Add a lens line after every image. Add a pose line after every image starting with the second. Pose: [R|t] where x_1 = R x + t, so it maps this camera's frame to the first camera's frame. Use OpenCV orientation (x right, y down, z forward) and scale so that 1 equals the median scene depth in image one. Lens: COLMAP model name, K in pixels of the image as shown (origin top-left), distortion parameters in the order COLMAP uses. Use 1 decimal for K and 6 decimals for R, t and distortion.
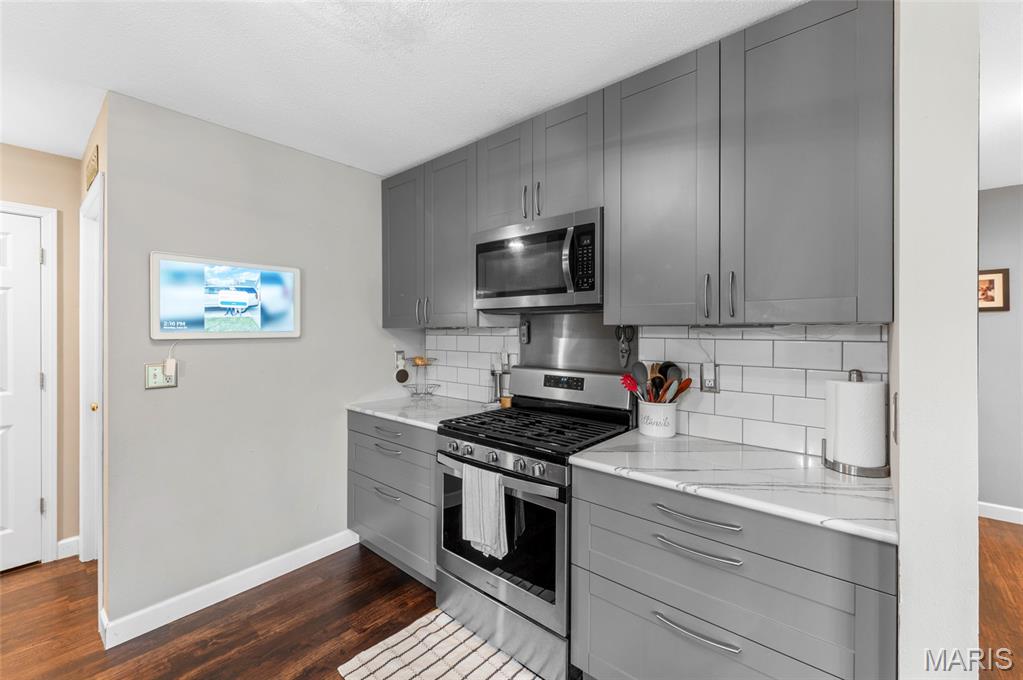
lens RADIAL K [[418.1, 0, 512.2], [0, 418.1, 331.0], [0, 0, 1]] dist [0.000851, -0.000244]
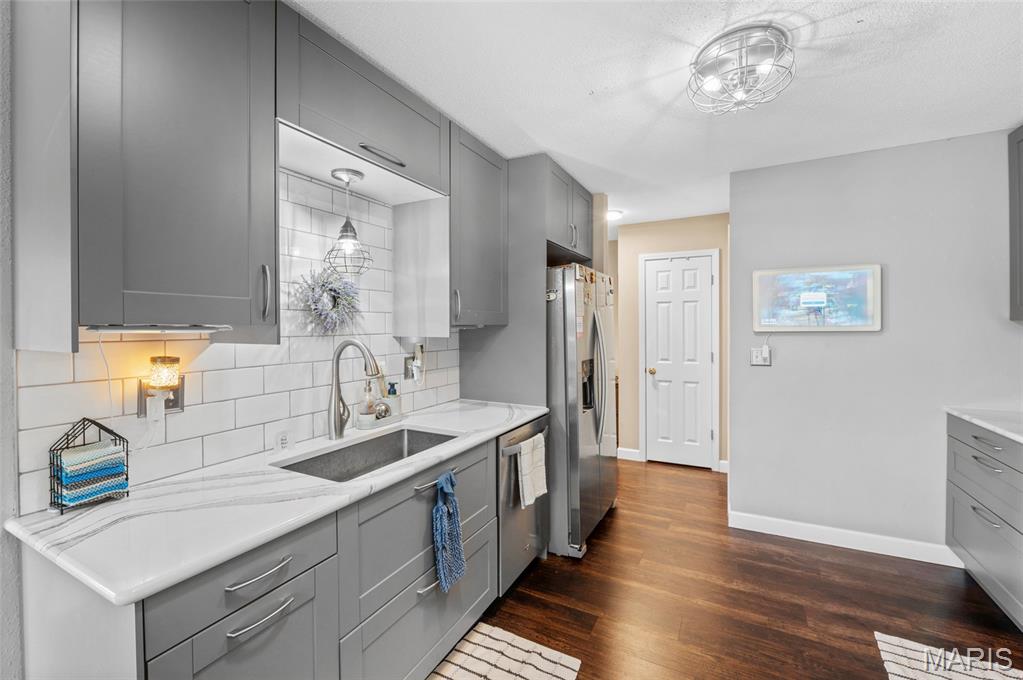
lens RADIAL K [[431.0, 0, 511.7], [0, 431.0, 331.5], [0, 0, 1]] dist [-0.002331, -0.000906]
pose [[0.223050, 0.006853, -0.974783, 0.384751], [0.005803, 0.999948, 0.008358, 0.002222], [0.974790, -0.007521, 0.222999, -0.144706]]
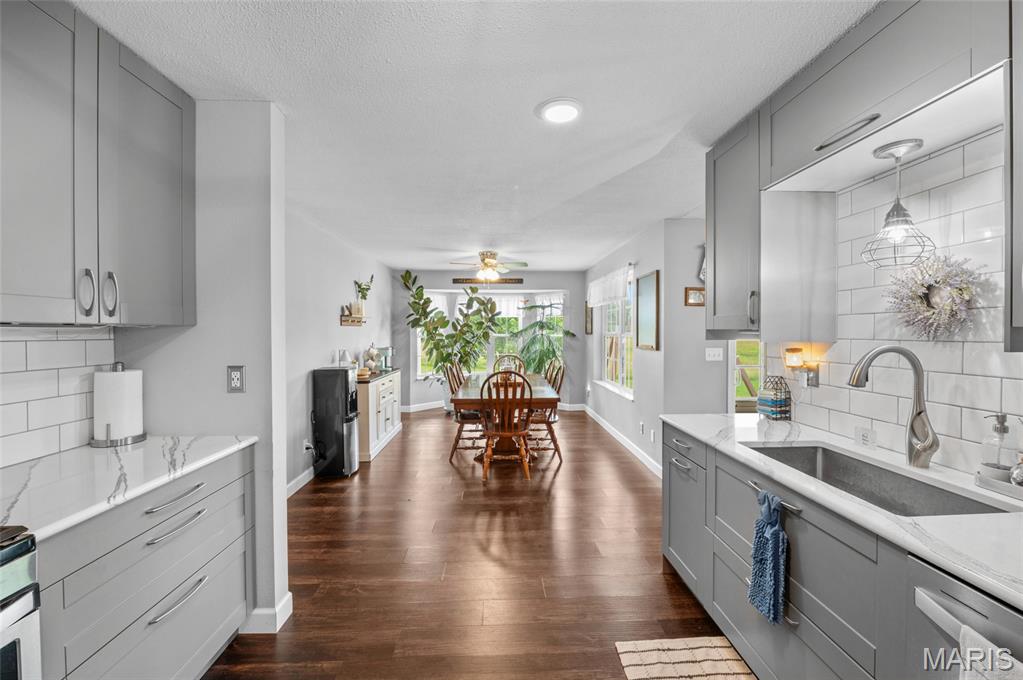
lens RADIAL K [[429.9, 0, 510.7], [0, 429.9, 328.6], [0, 0, 1]] dist [-0.009651, -0.000400]
pose [[-0.680426, 0.001063, 0.732816, -0.605961], [-0.001361, 0.999995, -0.002714, -0.003049], [-0.732815, -0.002844, -0.680422, 0.681189]]
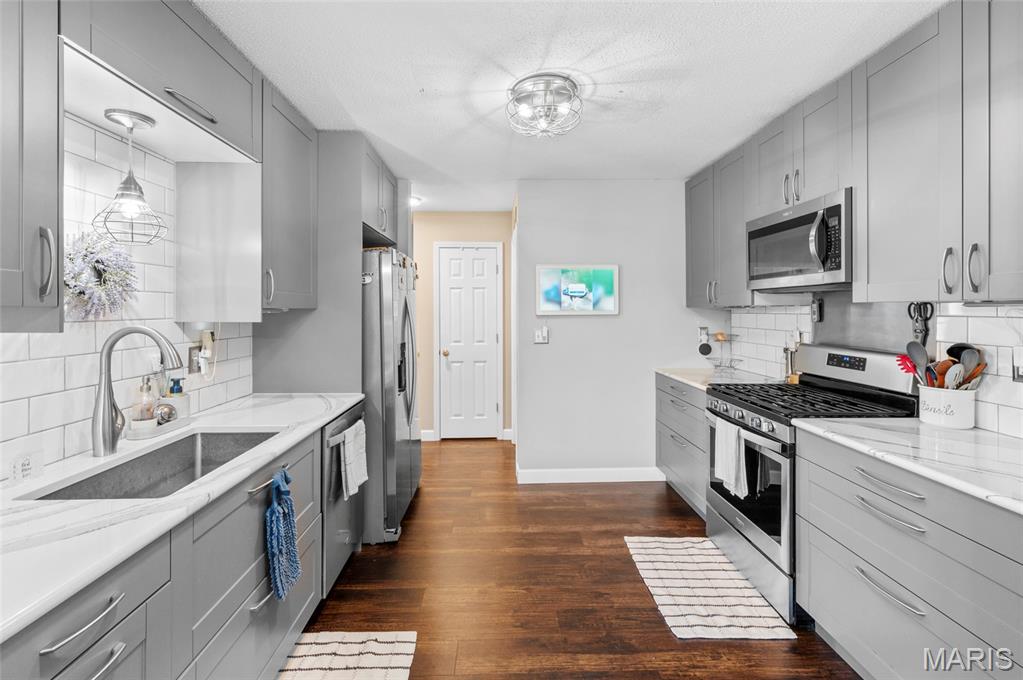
lens RADIAL K [[445.5, 0, 509.9], [0, 445.5, 310.5], [0, 0, 1]] dist [0.015828, -0.000111]
pose [[0.673447, -0.003260, -0.739228, 0.404733], [0.003605, 0.999993, -0.001125, 0.002178], [0.739227, -0.001907, 0.673454, -0.306932]]
